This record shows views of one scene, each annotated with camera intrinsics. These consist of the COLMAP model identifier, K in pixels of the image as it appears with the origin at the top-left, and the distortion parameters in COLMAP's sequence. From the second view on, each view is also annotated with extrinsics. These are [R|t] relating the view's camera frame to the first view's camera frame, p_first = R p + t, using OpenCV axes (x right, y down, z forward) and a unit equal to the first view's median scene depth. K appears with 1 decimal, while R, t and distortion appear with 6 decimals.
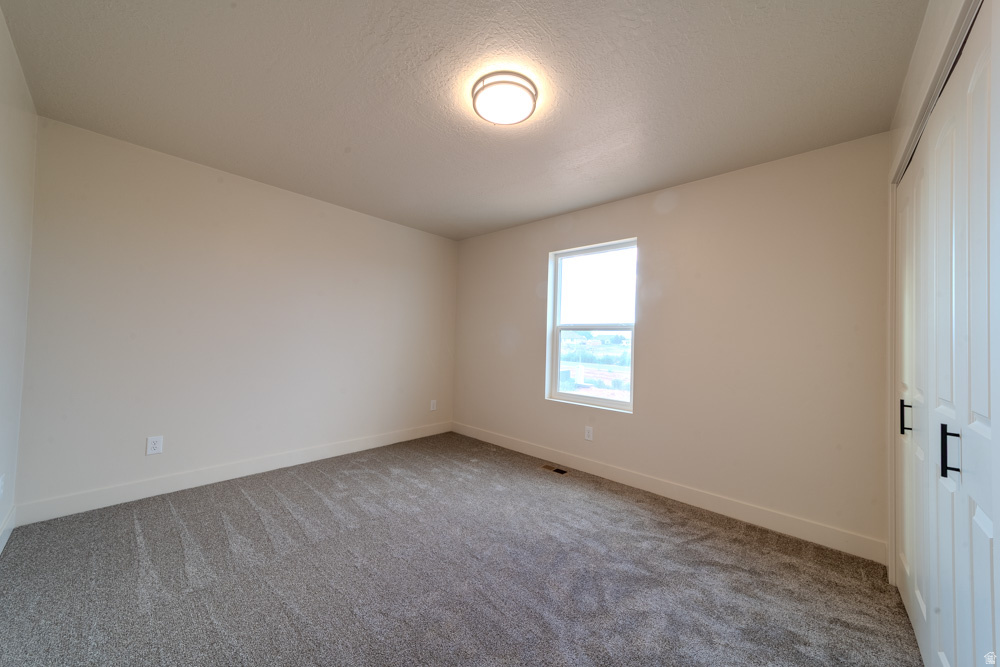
lens RADIAL K [[351.0, 0, 496.2], [0, 351.0, 331.3], [0, 0, 1]] dist [0.008606, -0.000371]
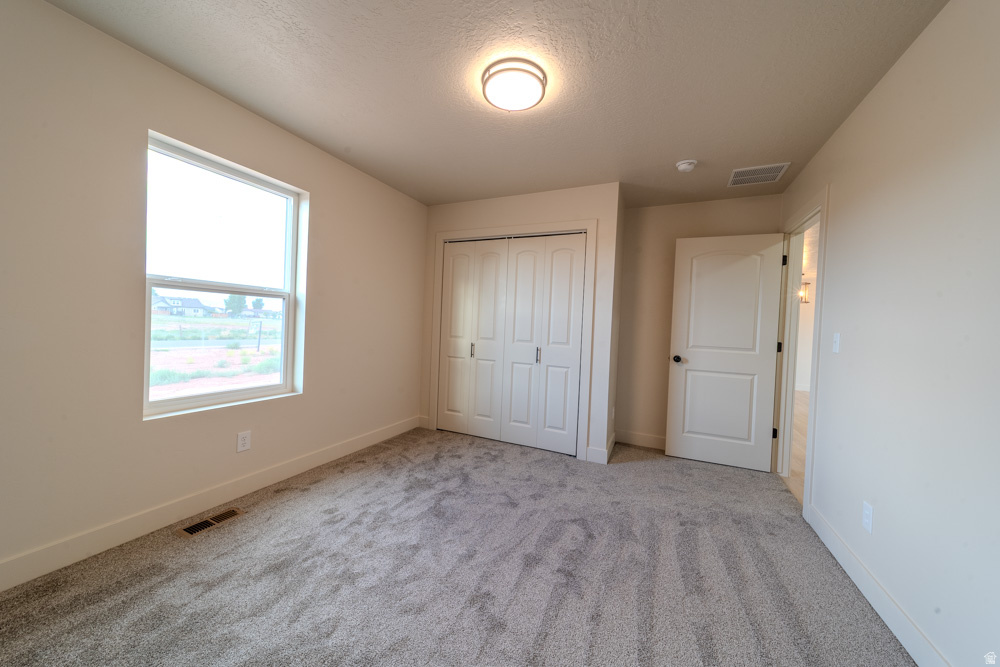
lens RADIAL K [[351.0, 0, 496.2], [0, 351.0, 331.3], [0, 0, 1]] dist [0.008606, -0.000371]
pose [[-0.300306, -0.064140, 0.951684, -0.753847], [-0.080638, 0.995872, 0.041673, -0.000102], [-0.950428, -0.064228, -0.304238, 1.022275]]
